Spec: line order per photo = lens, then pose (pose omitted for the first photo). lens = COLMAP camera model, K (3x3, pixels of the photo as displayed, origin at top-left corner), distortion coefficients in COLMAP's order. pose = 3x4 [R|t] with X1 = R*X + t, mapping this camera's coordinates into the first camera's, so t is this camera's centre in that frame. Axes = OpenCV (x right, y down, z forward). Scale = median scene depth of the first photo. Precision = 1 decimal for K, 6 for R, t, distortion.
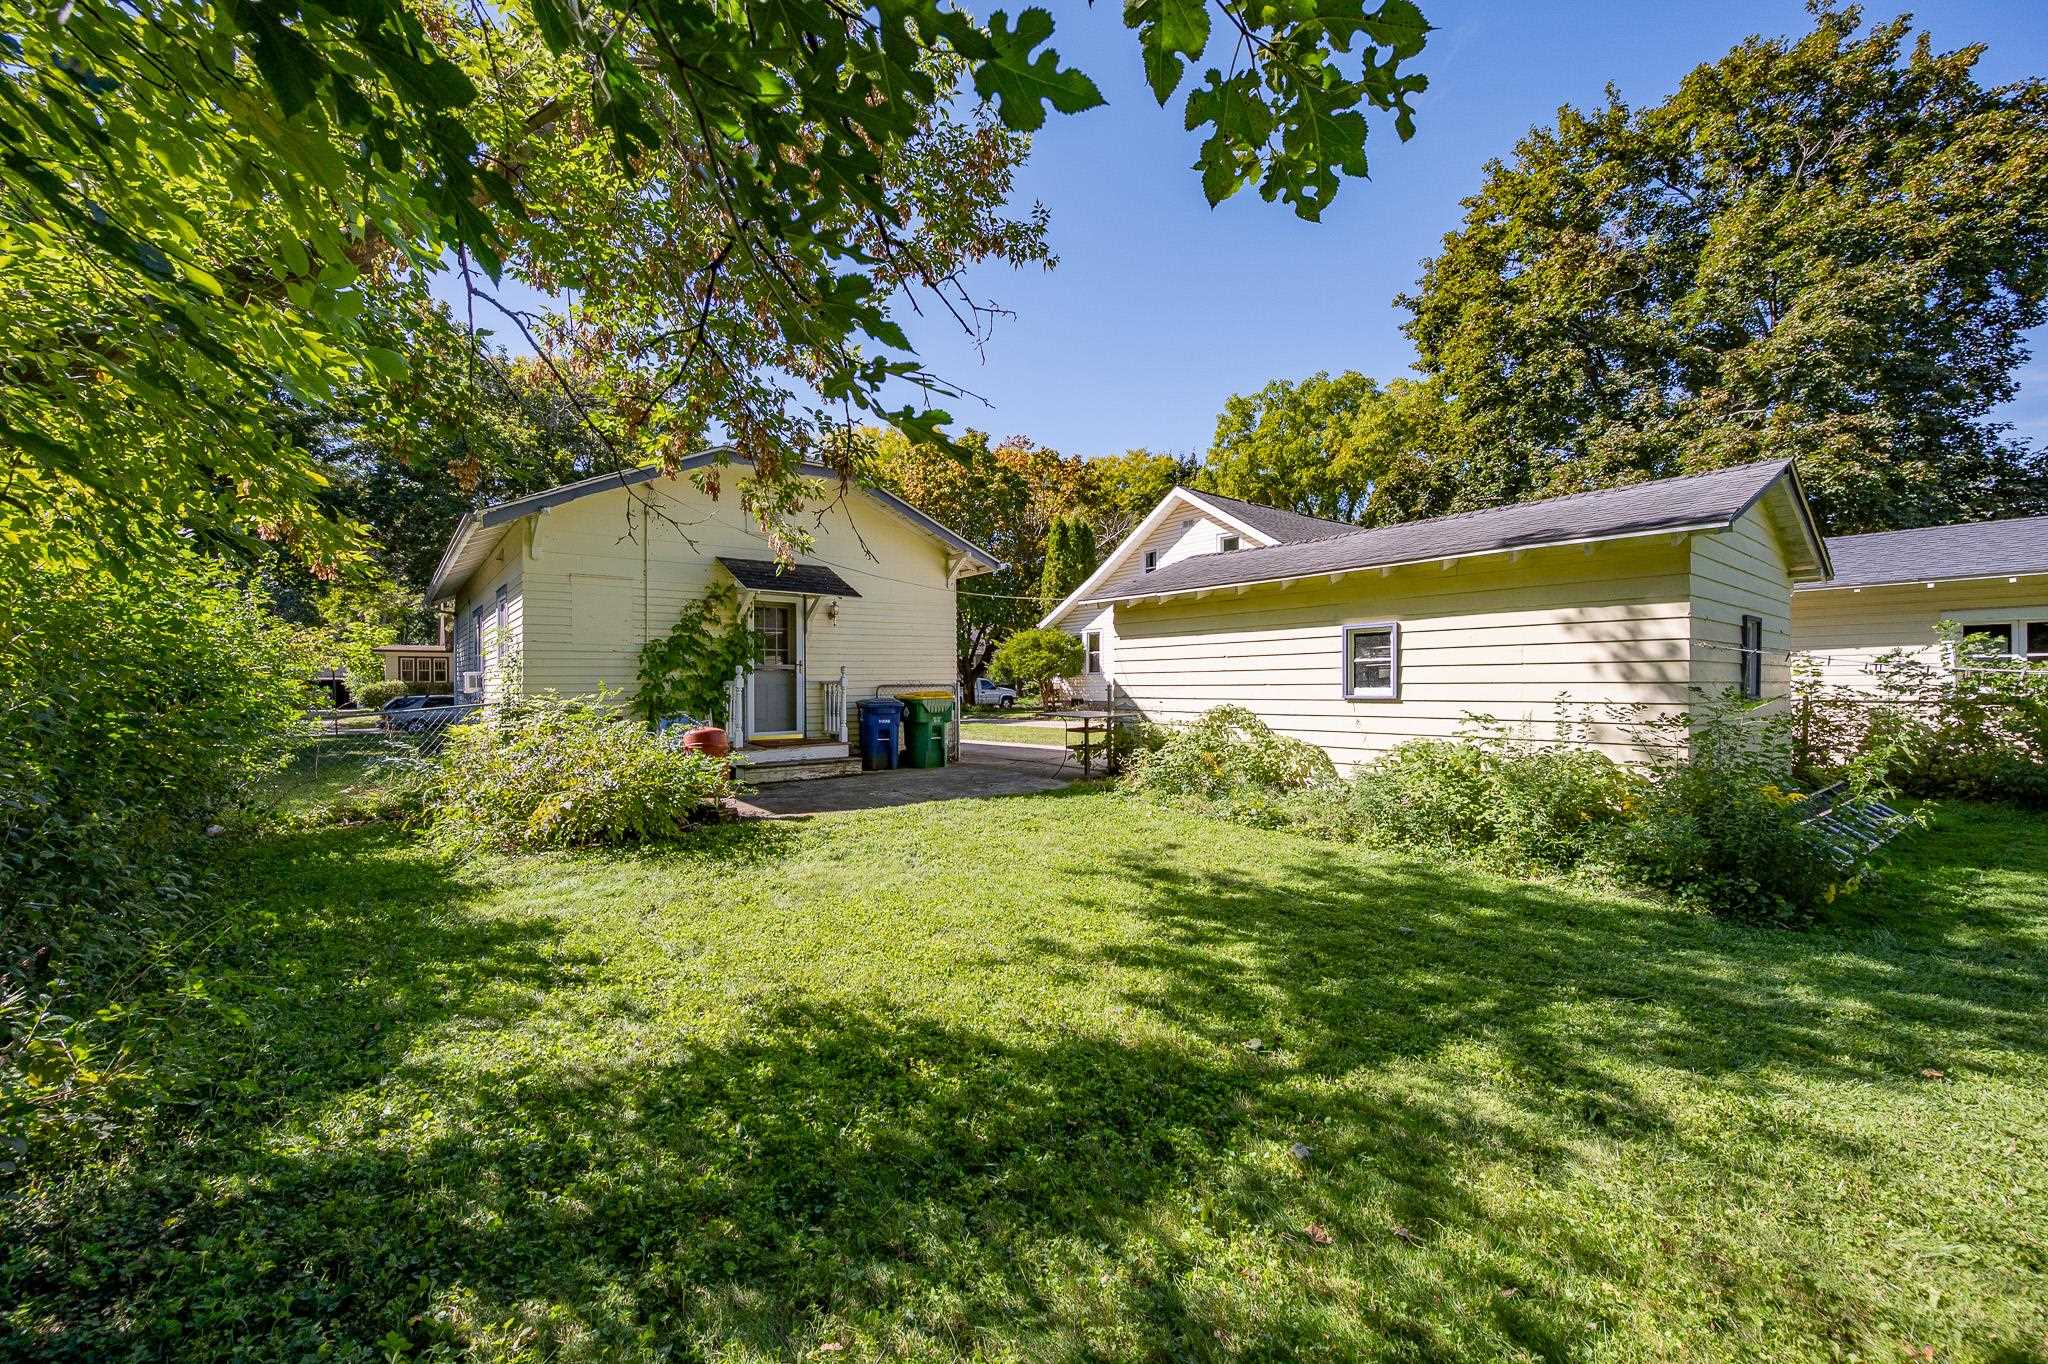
lens RADIAL K [[805.9, 0, 1023.0], [0, 805.9, 671.5], [0, 0, 1]] dist [-0.003649, 0.000972]
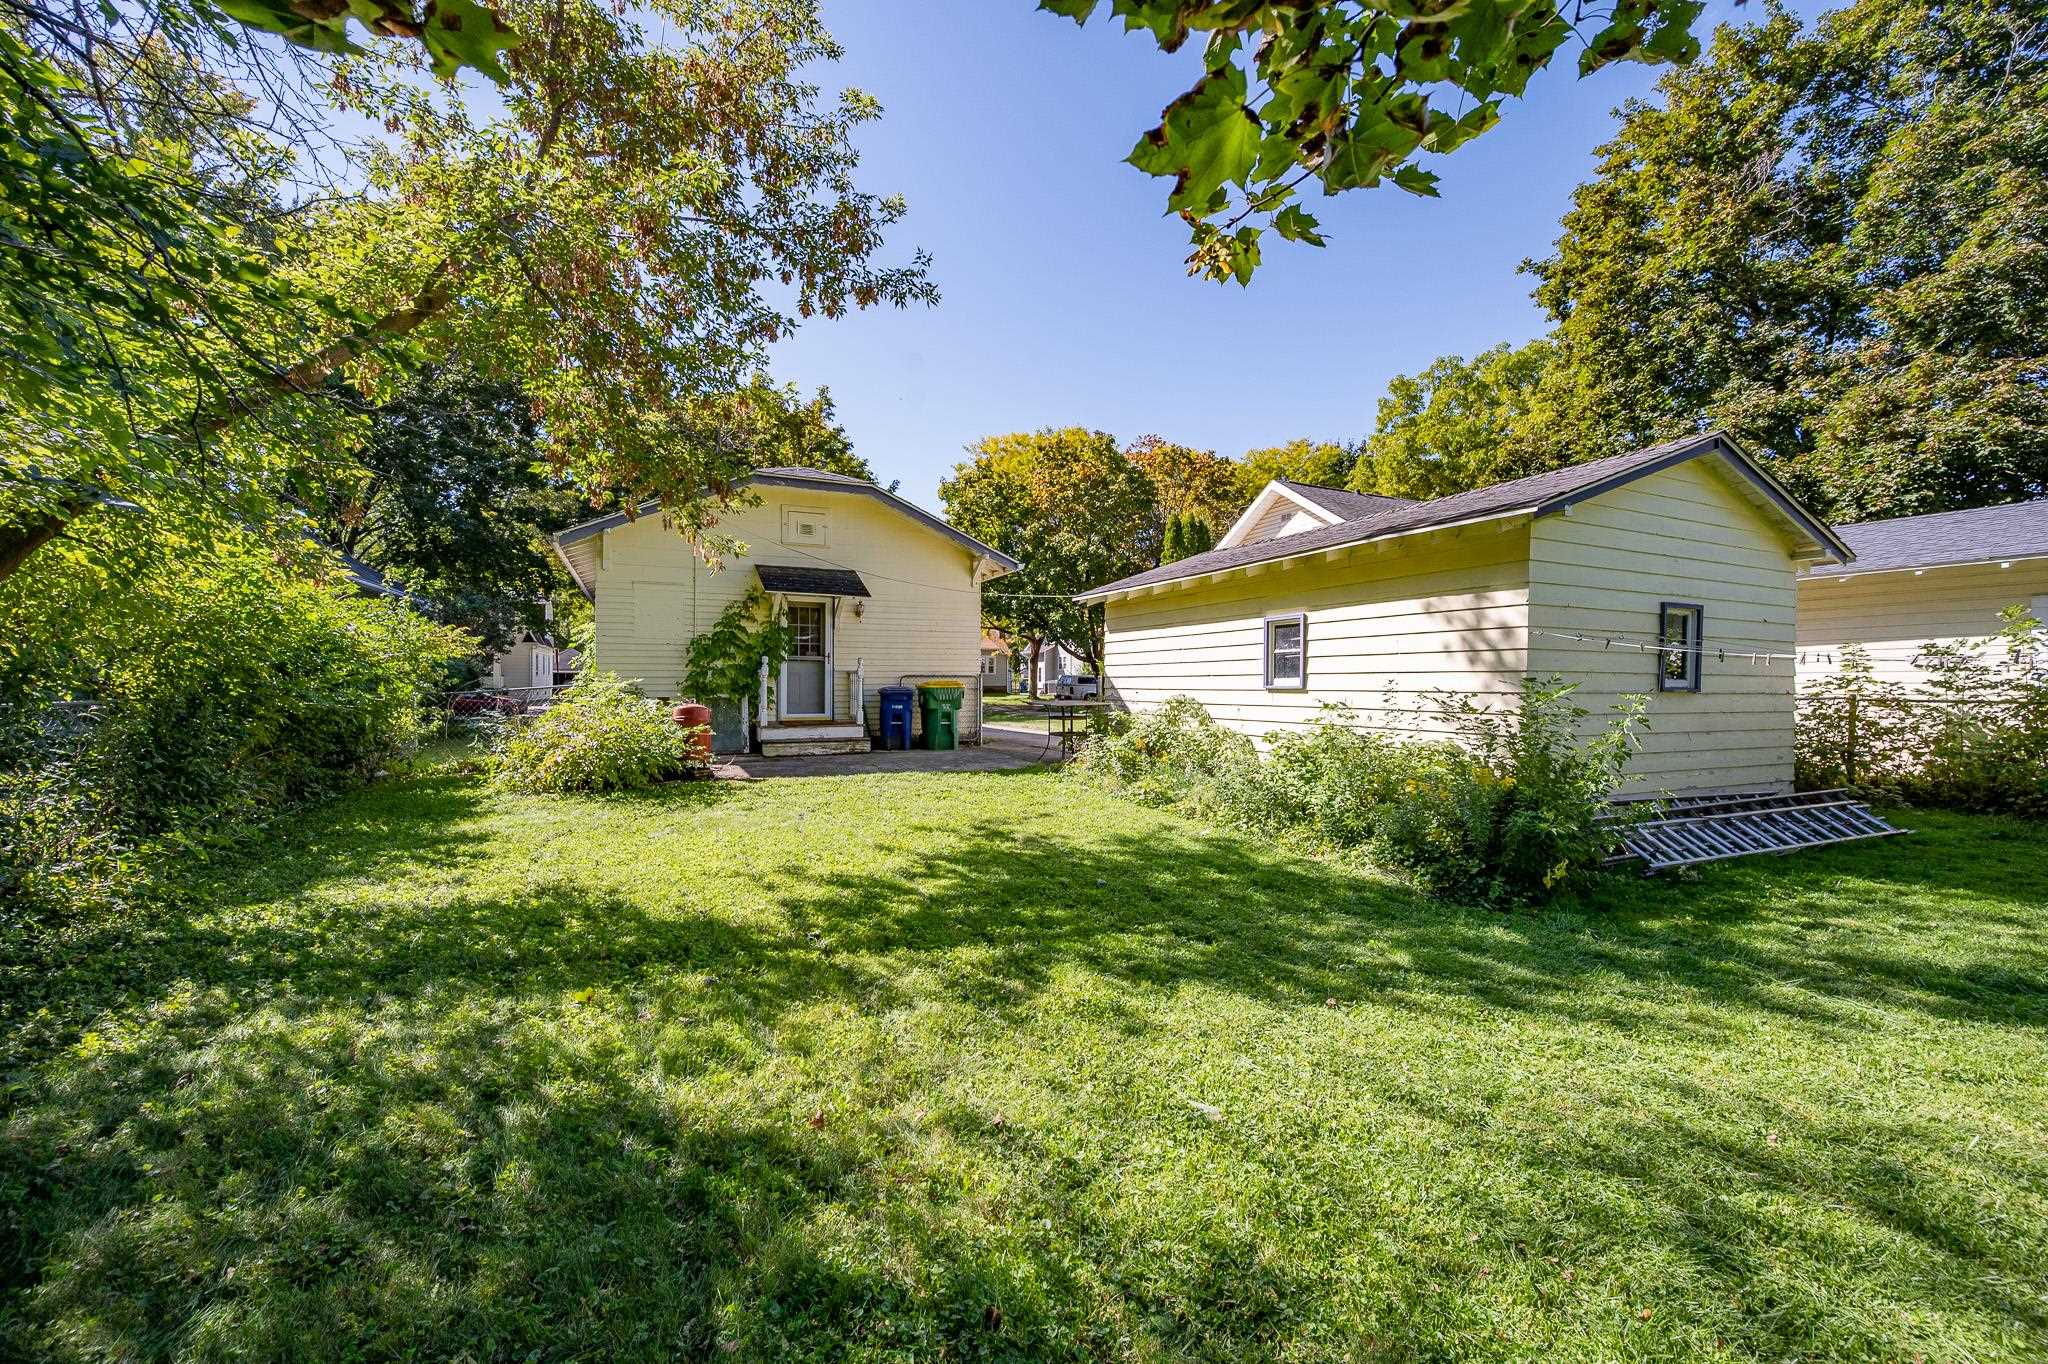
lens RADIAL K [[805.9, 0, 1028.2], [0, 805.9, 683.2], [0, 0, 1]] dist [-0.003649, 0.000972]
pose [[0.973356, 0.010093, -0.229077, 0.300295], [-0.006909, 0.999868, 0.014697, 0.012231], [0.229195, -0.012723, 0.973297, -0.062130]]
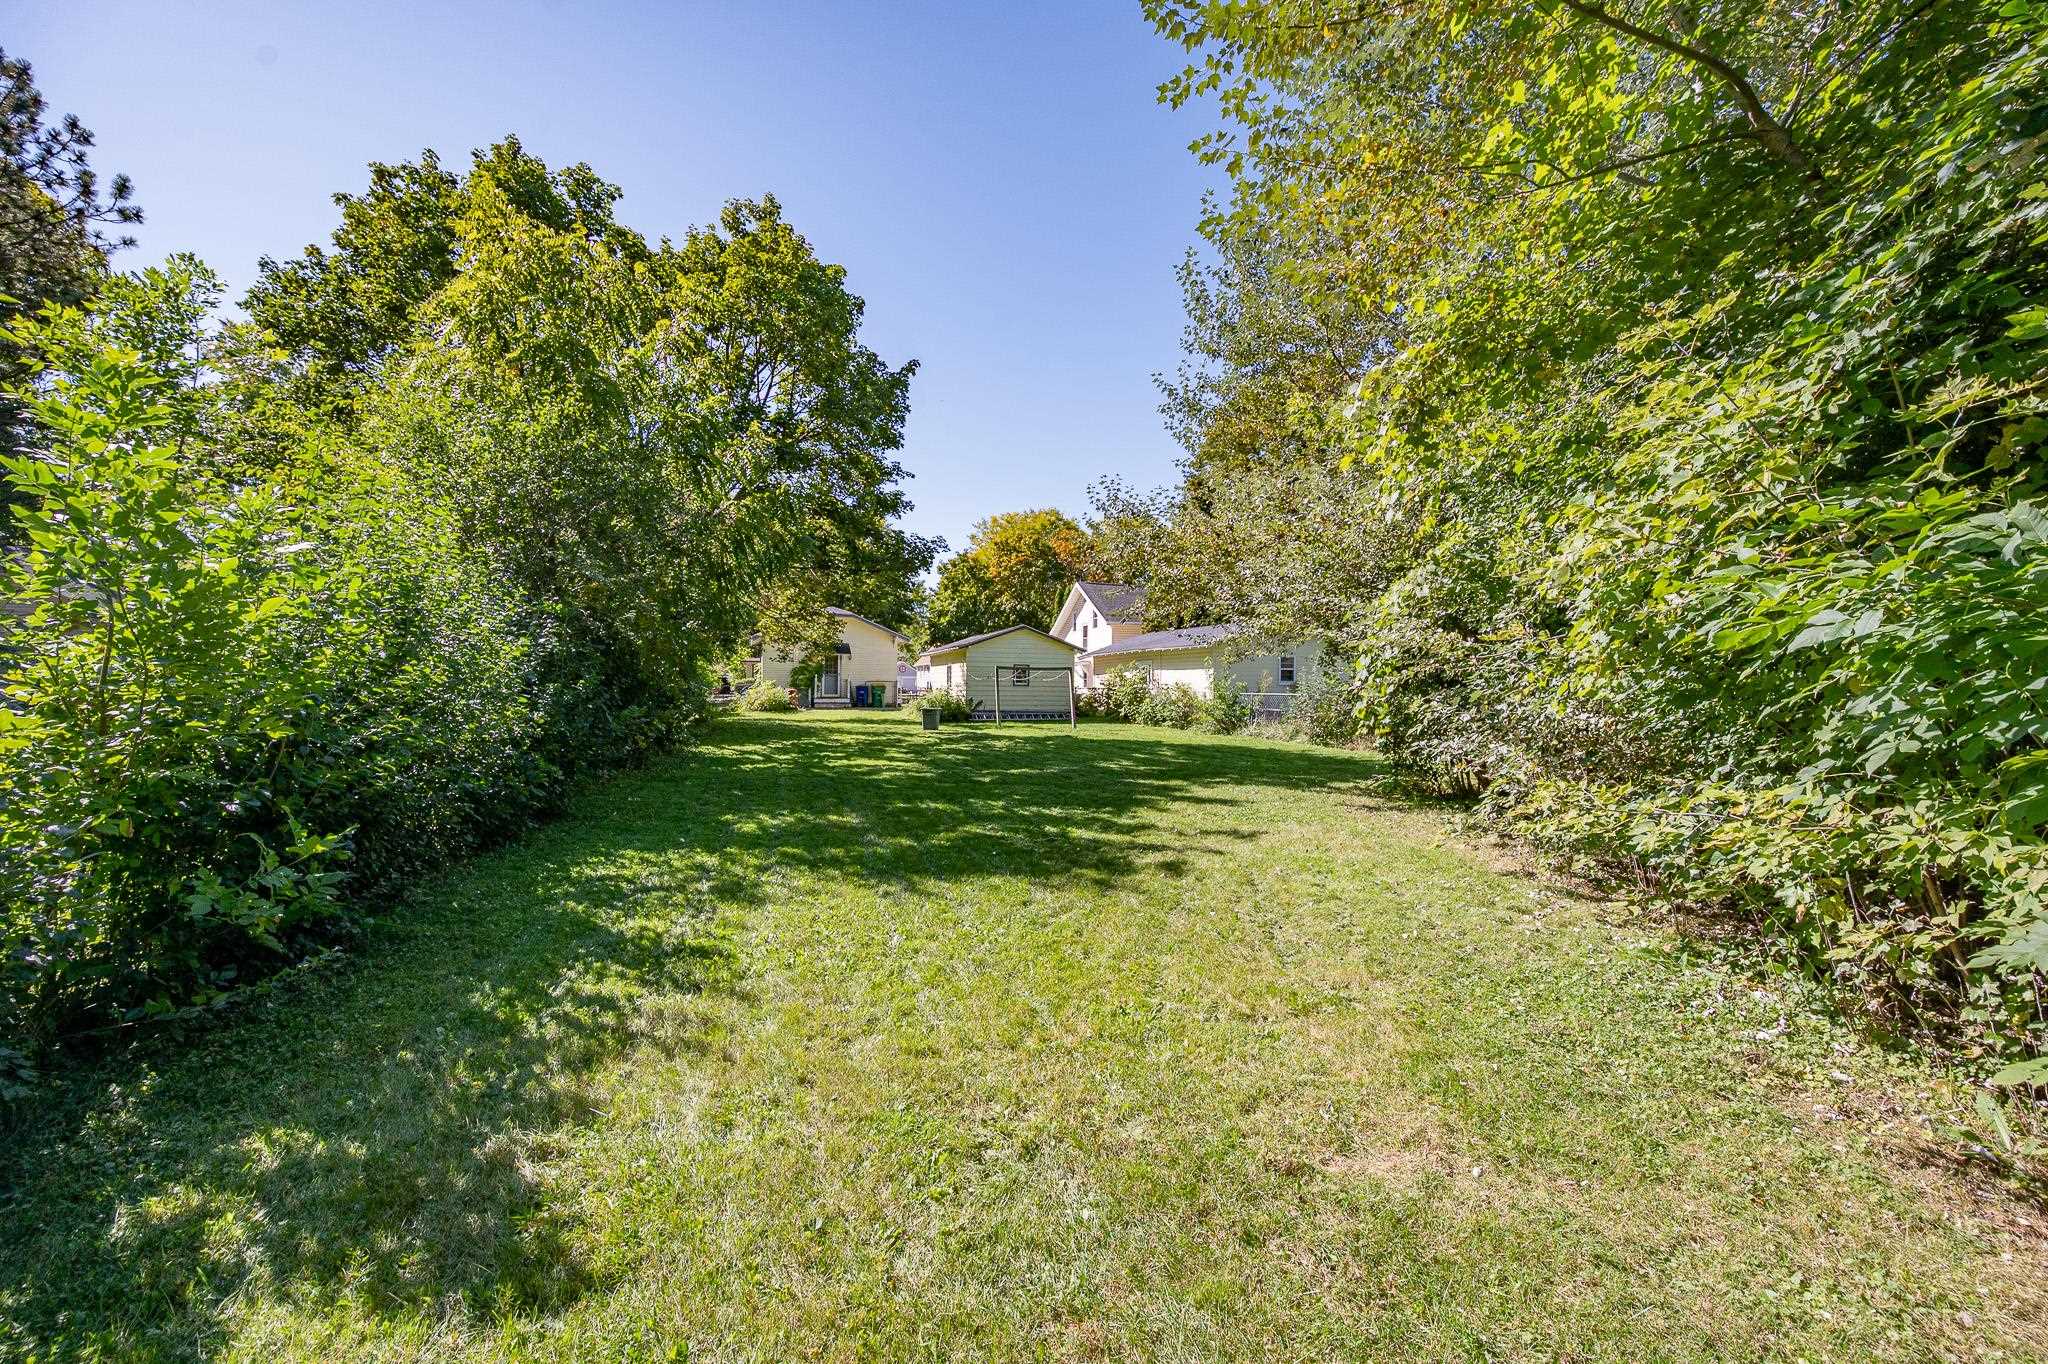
lens RADIAL K [[805.9, 0, 1021.4], [0, 805.9, 681.7], [0, 0, 1]] dist [-0.003649, 0.000972]
pose [[0.939080, 0.000395, -0.343699, 1.735521], [0.000372, 0.999998, 0.002165, 0.016830], [0.343699, -0.002161, 0.939077, -2.035722]]
